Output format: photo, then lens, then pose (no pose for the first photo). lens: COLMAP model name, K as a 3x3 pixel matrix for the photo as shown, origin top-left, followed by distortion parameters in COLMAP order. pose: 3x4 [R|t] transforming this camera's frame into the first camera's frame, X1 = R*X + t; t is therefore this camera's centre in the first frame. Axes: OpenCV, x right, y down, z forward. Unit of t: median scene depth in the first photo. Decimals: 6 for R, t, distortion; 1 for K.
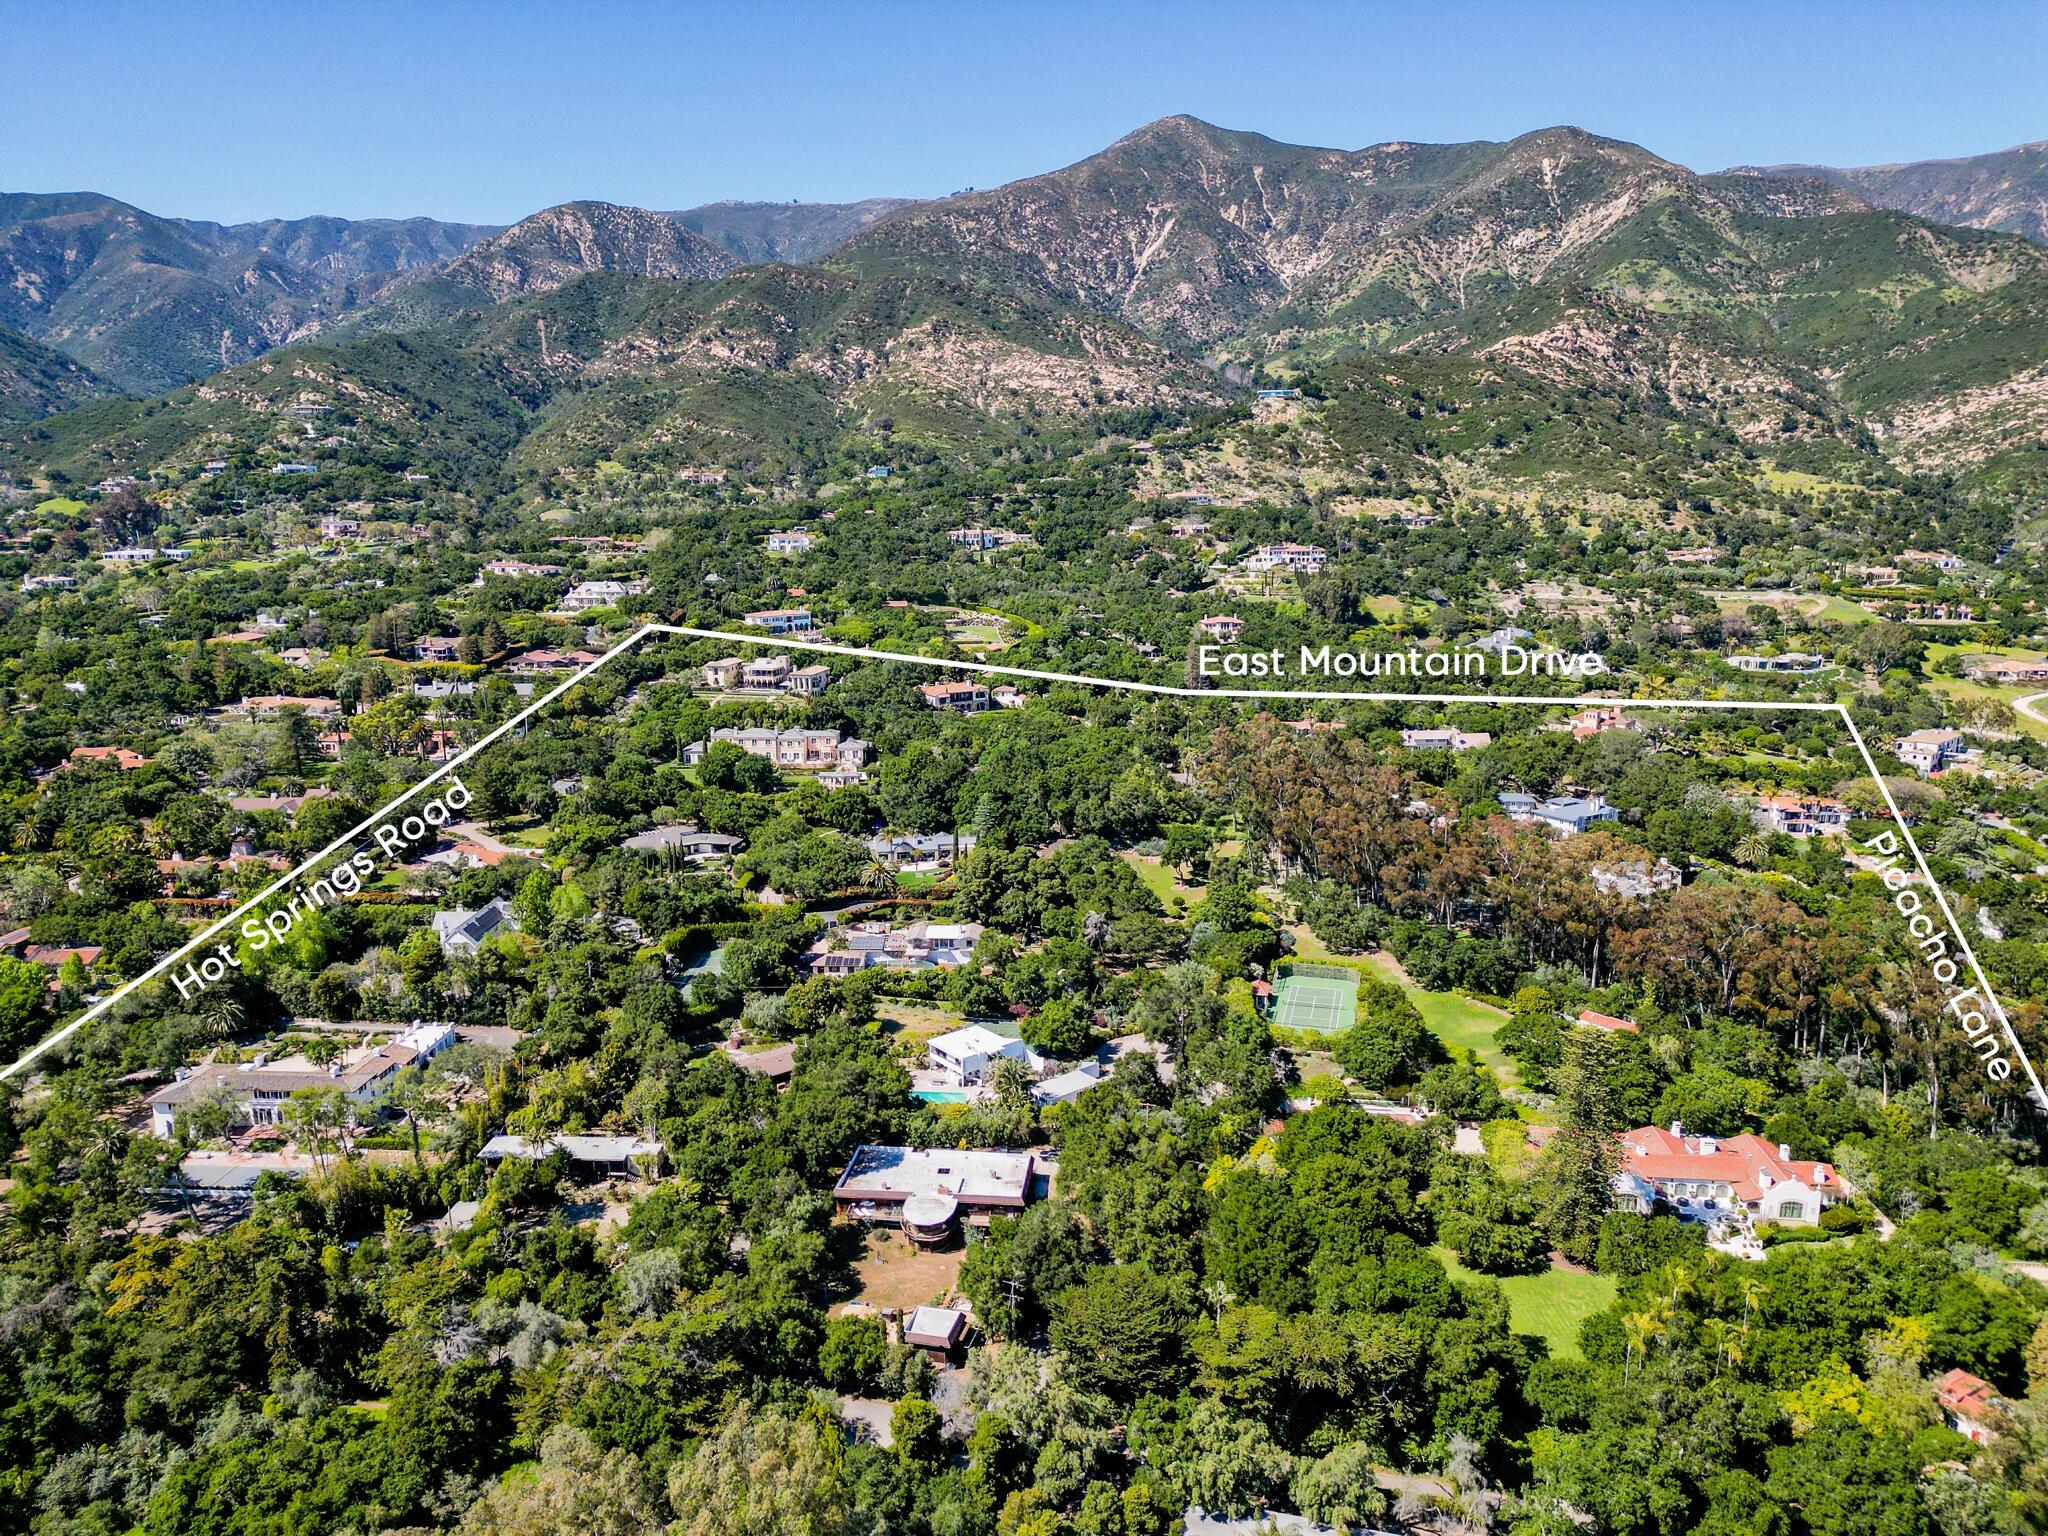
lens RADIAL K [[1455.2, 0, 1024.0], [0, 1455.2, 768.0], [0, 0, 1]] dist [0.089060, -0.076010]
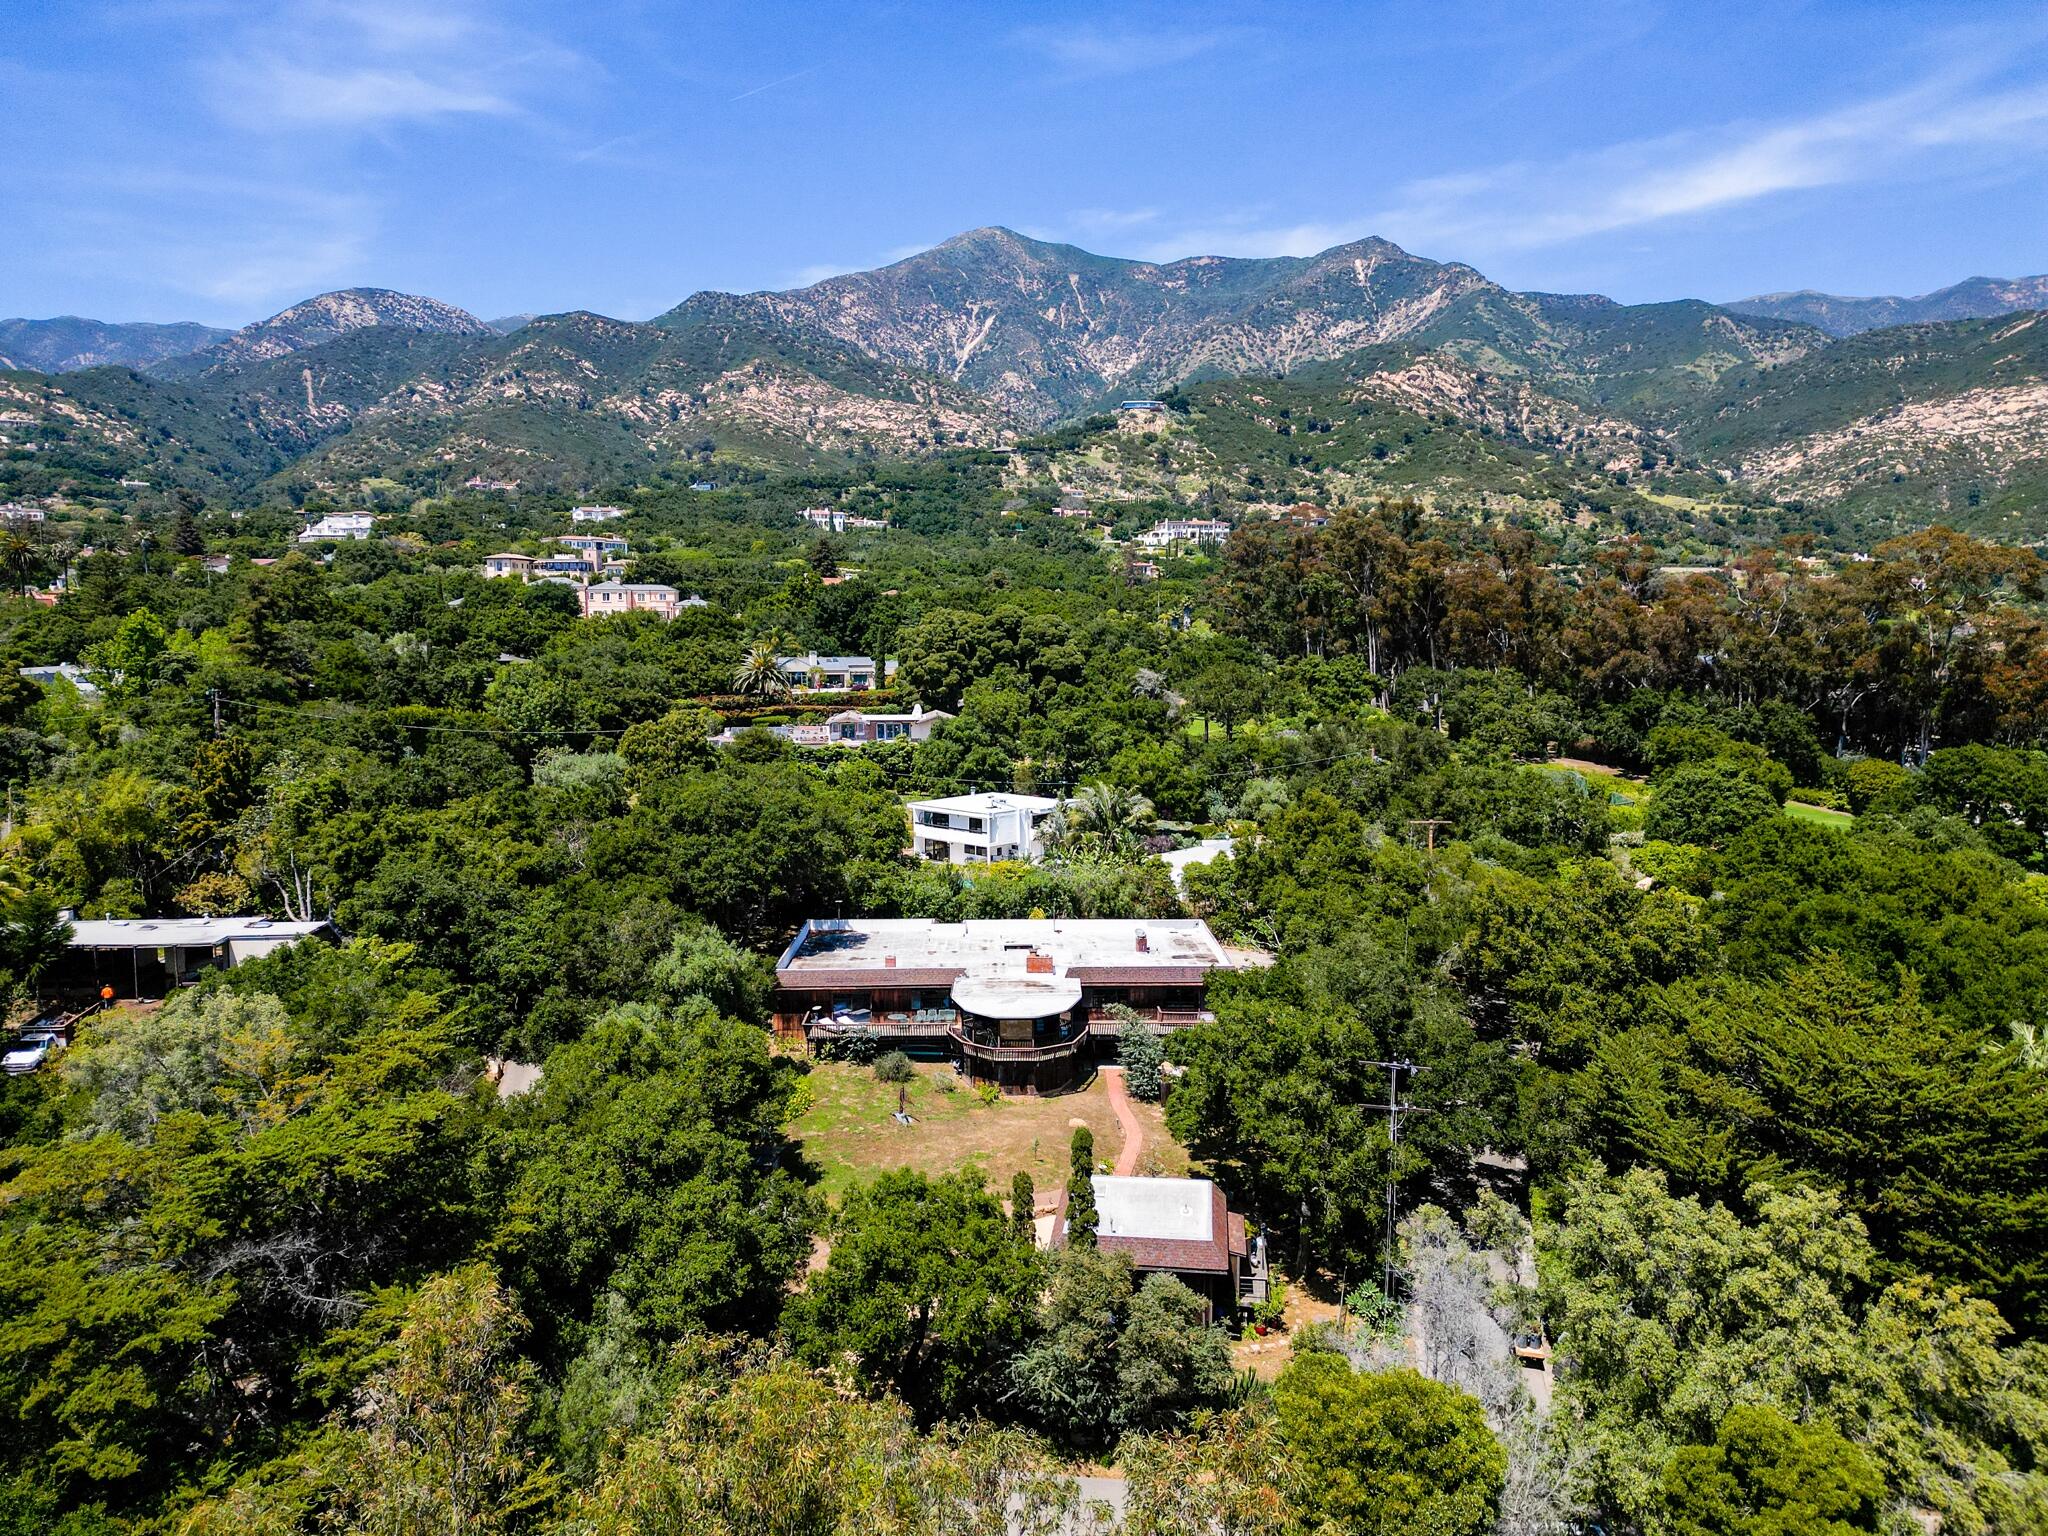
lens RADIAL K [[1455.2, 0, 1024.0], [0, 1455.2, 768.0], [0, 0, 1]] dist [0.089060, -0.076010]
pose [[0.991533, -0.009790, 0.129487, -0.018865], [0.021954, 0.995439, -0.092843, 0.046166], [-0.127987, 0.094899, 0.987225, 0.101055]]
